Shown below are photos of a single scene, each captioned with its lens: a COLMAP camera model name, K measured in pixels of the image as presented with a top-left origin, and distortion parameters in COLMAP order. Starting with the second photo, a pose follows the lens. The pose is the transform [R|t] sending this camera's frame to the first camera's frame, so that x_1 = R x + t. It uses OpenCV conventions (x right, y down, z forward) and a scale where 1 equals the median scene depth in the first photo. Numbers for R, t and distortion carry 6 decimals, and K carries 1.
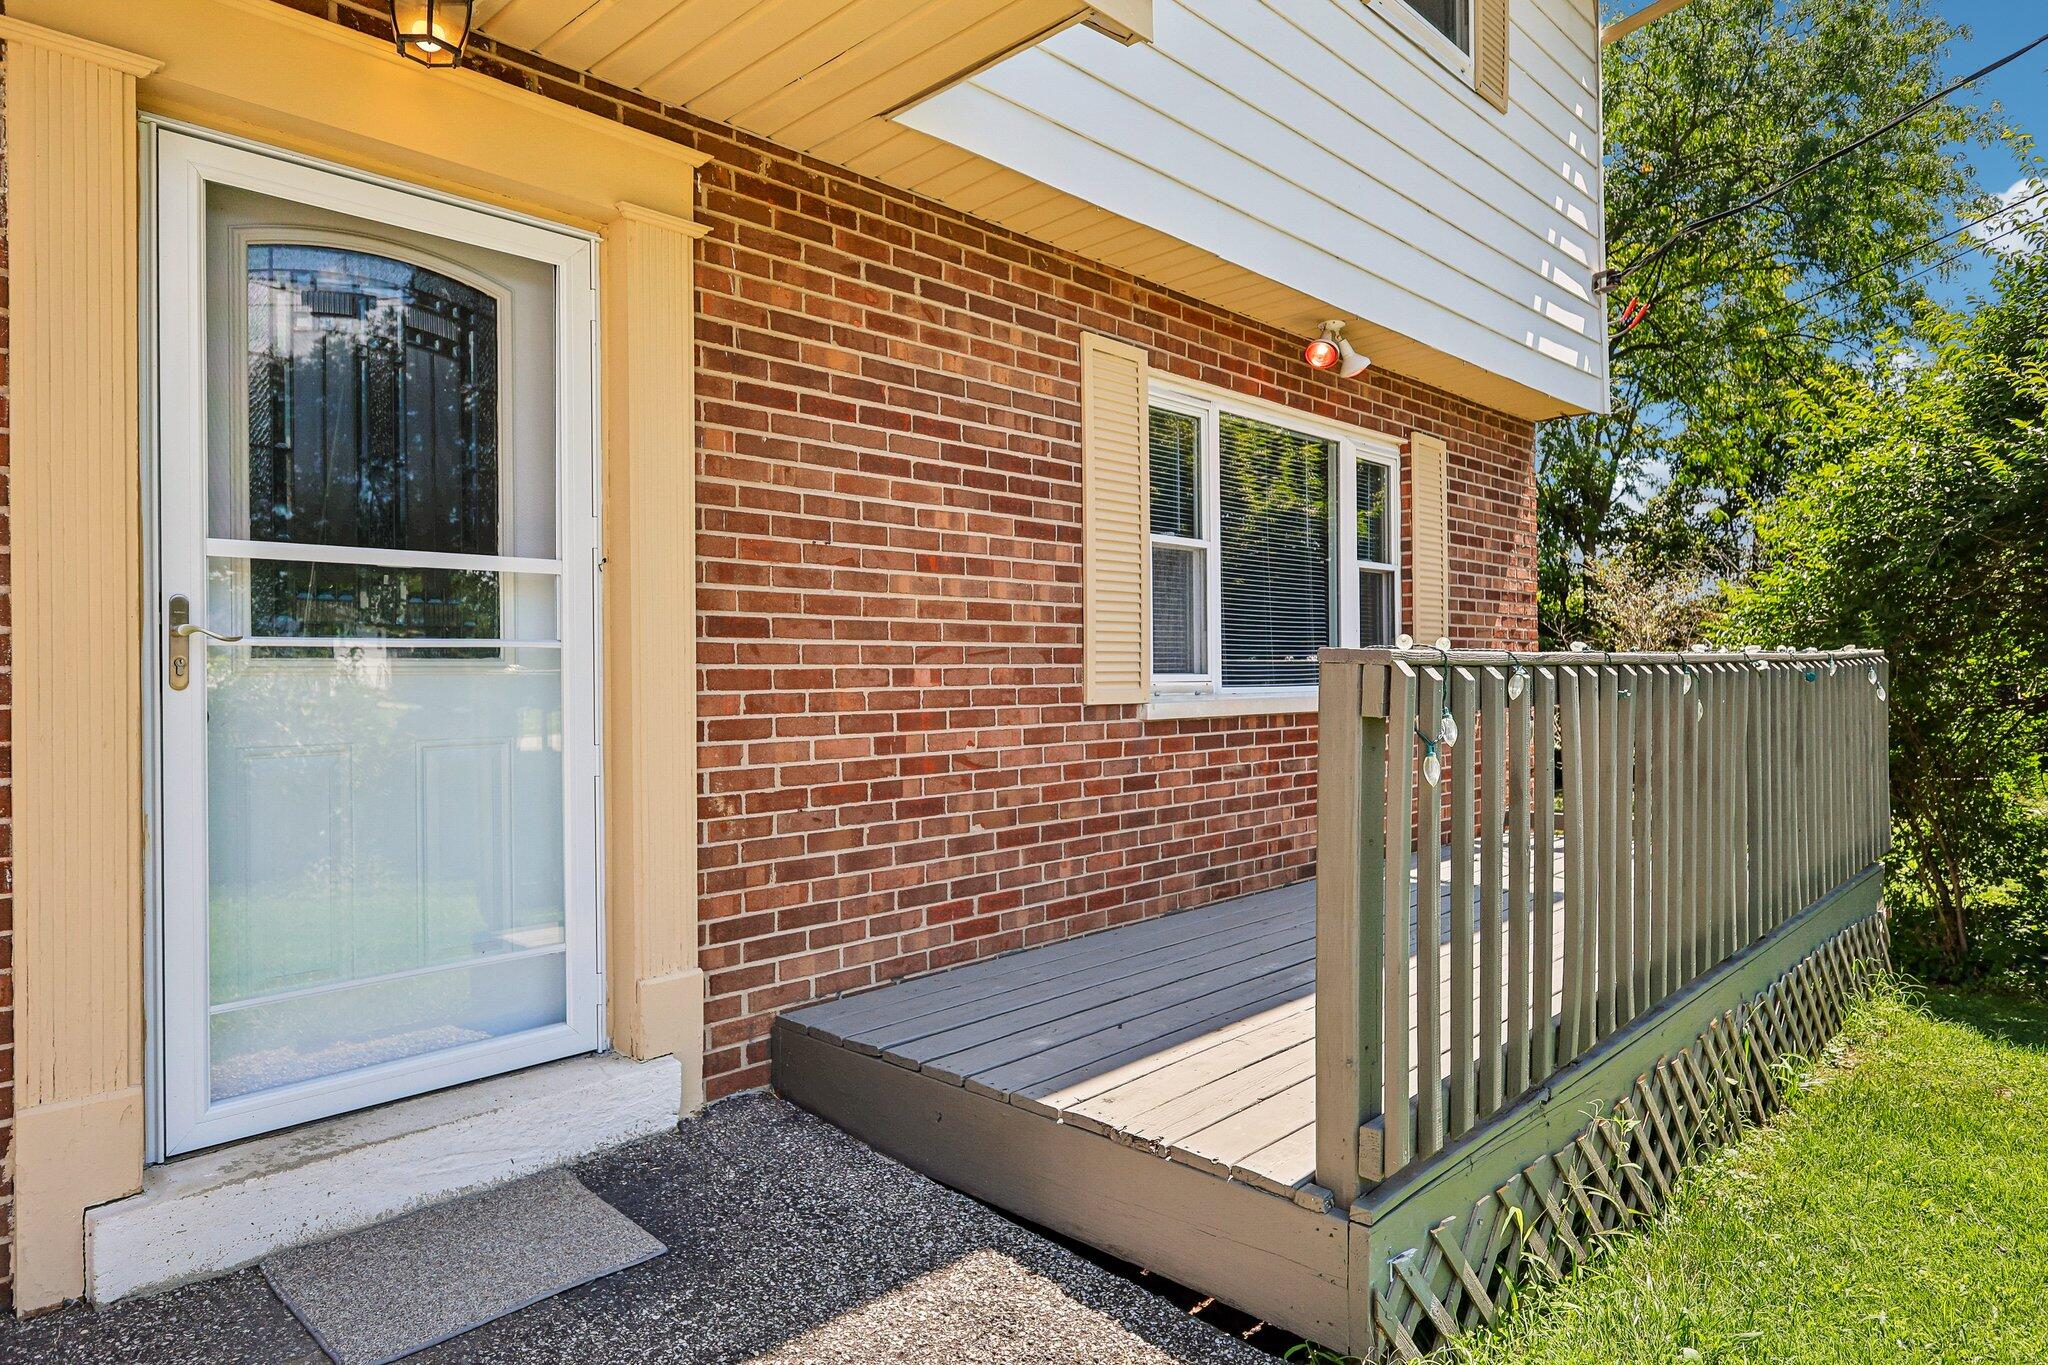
lens RADIAL K [[1209.1, 0, 1015.9], [0, 1209.1, 674.6], [0, 0, 1]] dist [0.001517, 0.000532]
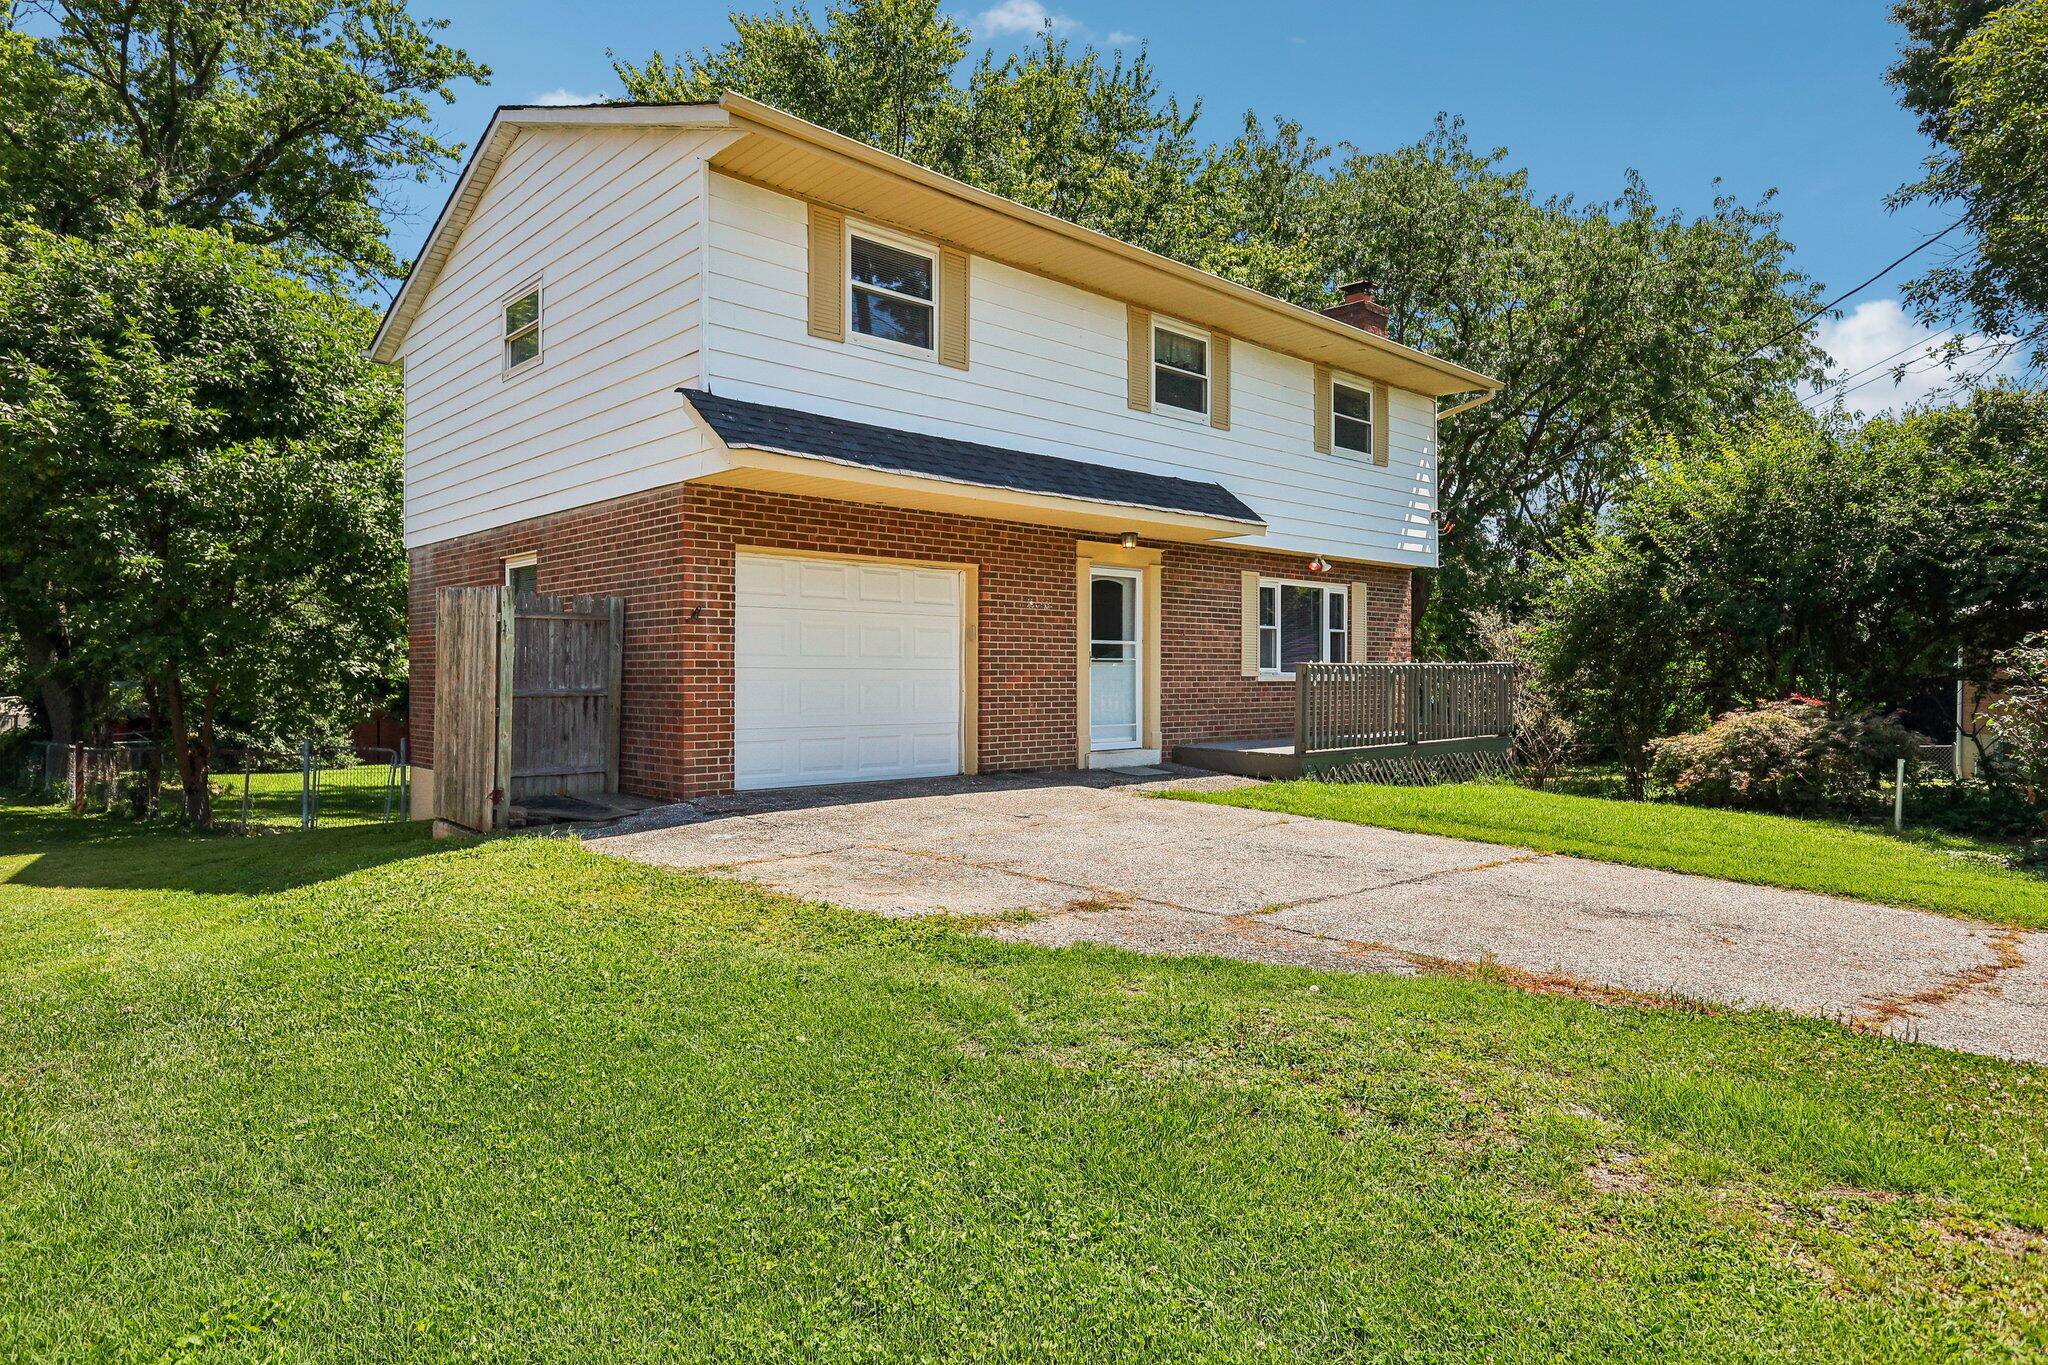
lens RADIAL K [[1209.1, 0, 1030.4], [0, 1209.1, 672.7], [0, 0, 1]] dist [0.001517, 0.000532]
pose [[0.998948, 0.007764, -0.045202, -0.454639], [-0.007836, 0.999968, -0.001417, 0.028716], [0.045189, 0.001769, 0.998977, -2.906655]]
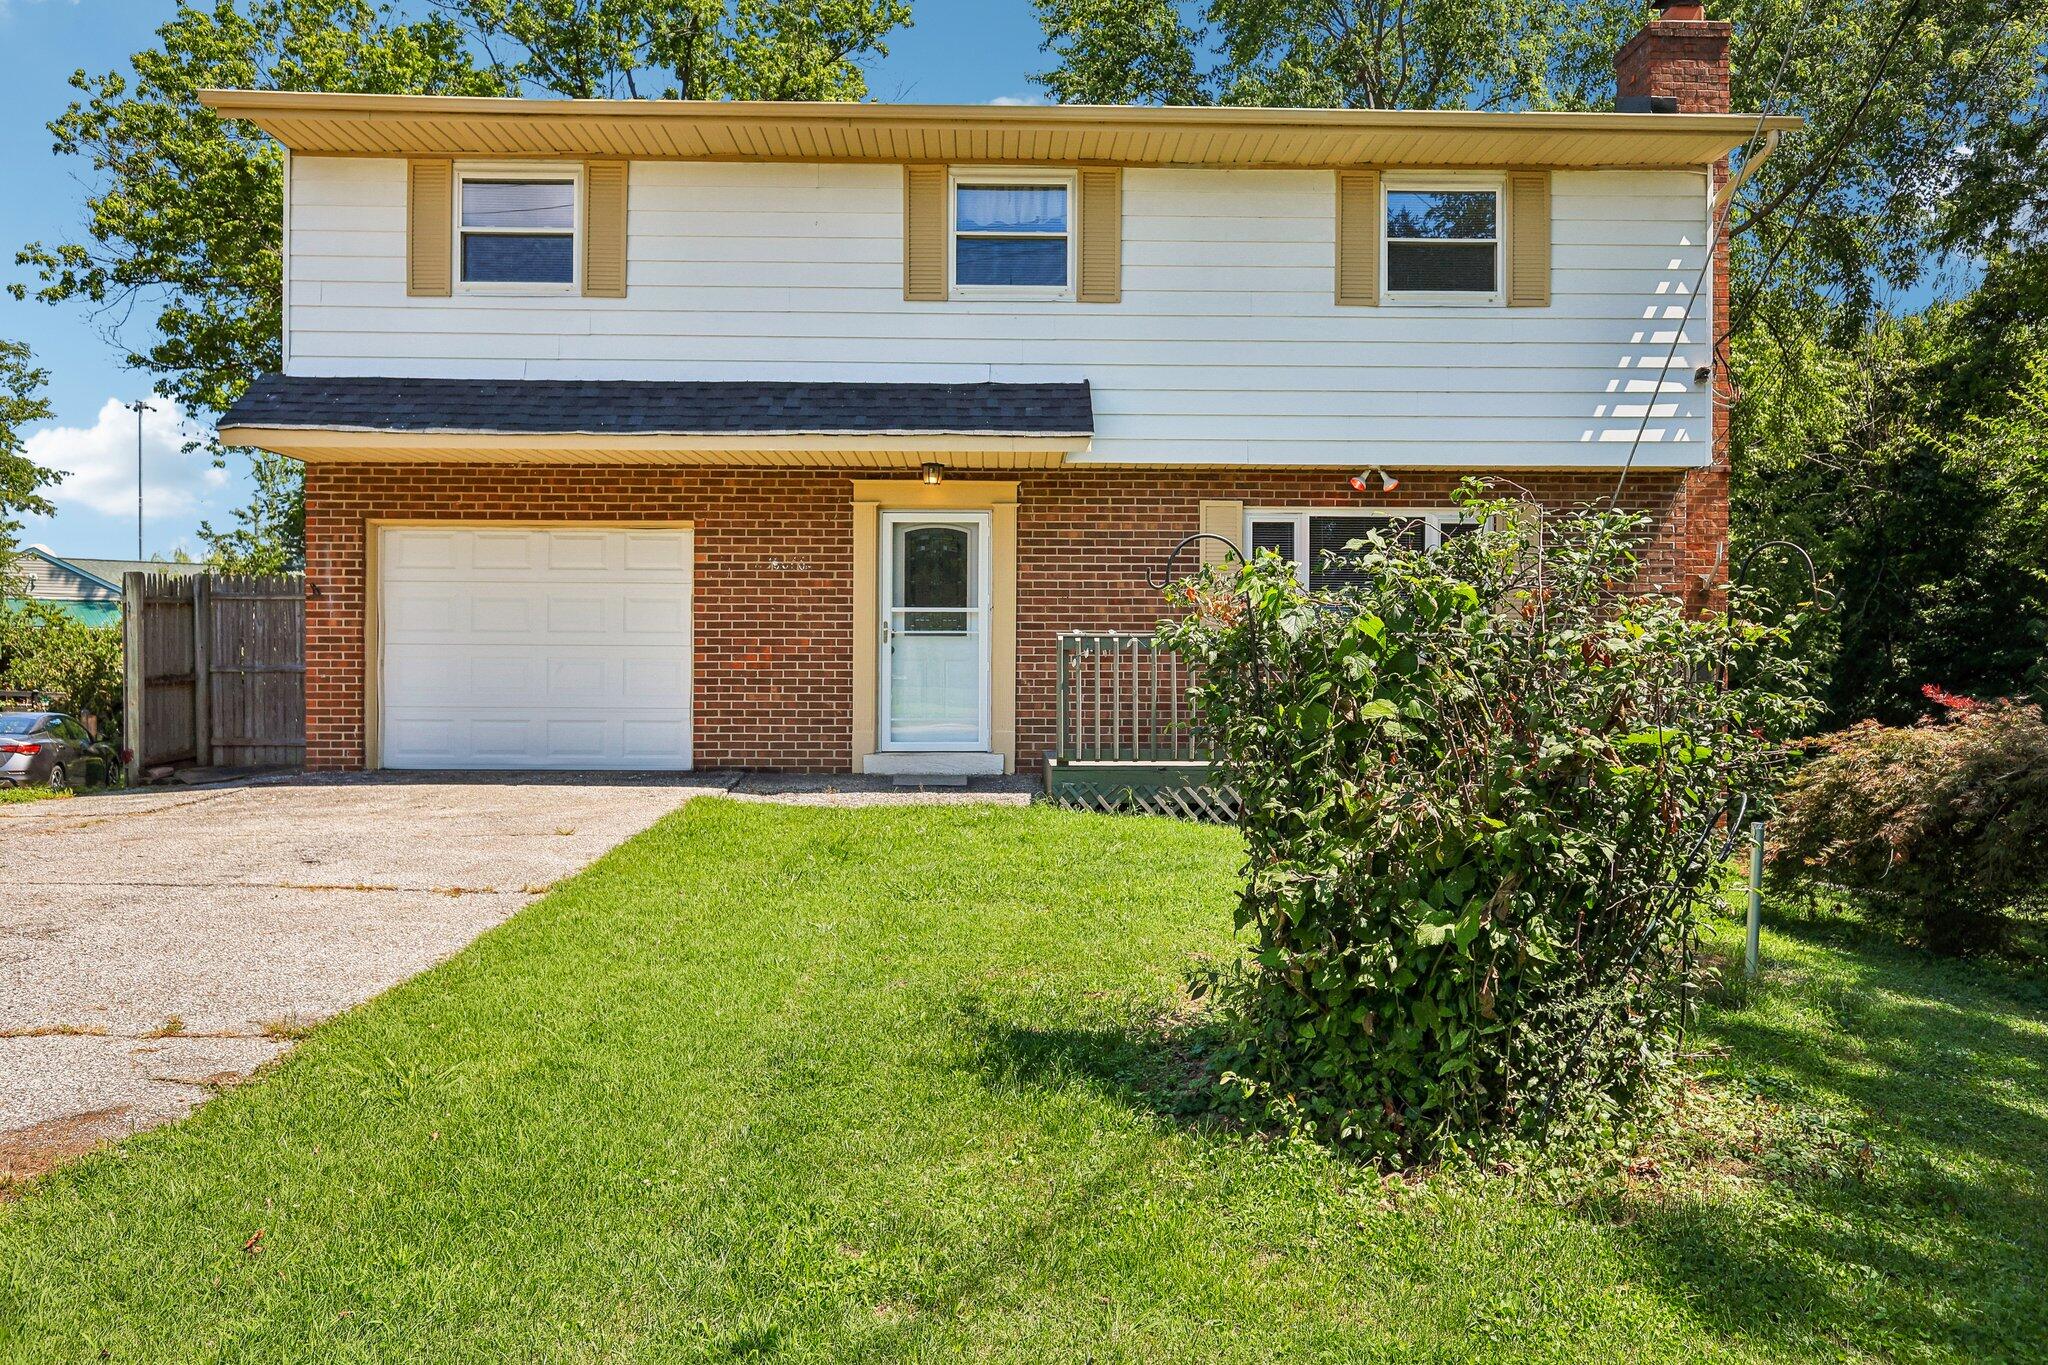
lens RADIAL K [[1635.4, 0, 1023.7], [0, 1635.4, 695.6], [0, 0, 1]] dist [-0.002950, -0.001518]
pose [[0.707188, 0.007983, -0.706980, 2.392103], [-0.009004, 0.999957, 0.002285, 0.113647], [0.706968, 0.004750, 0.707230, -1.752101]]
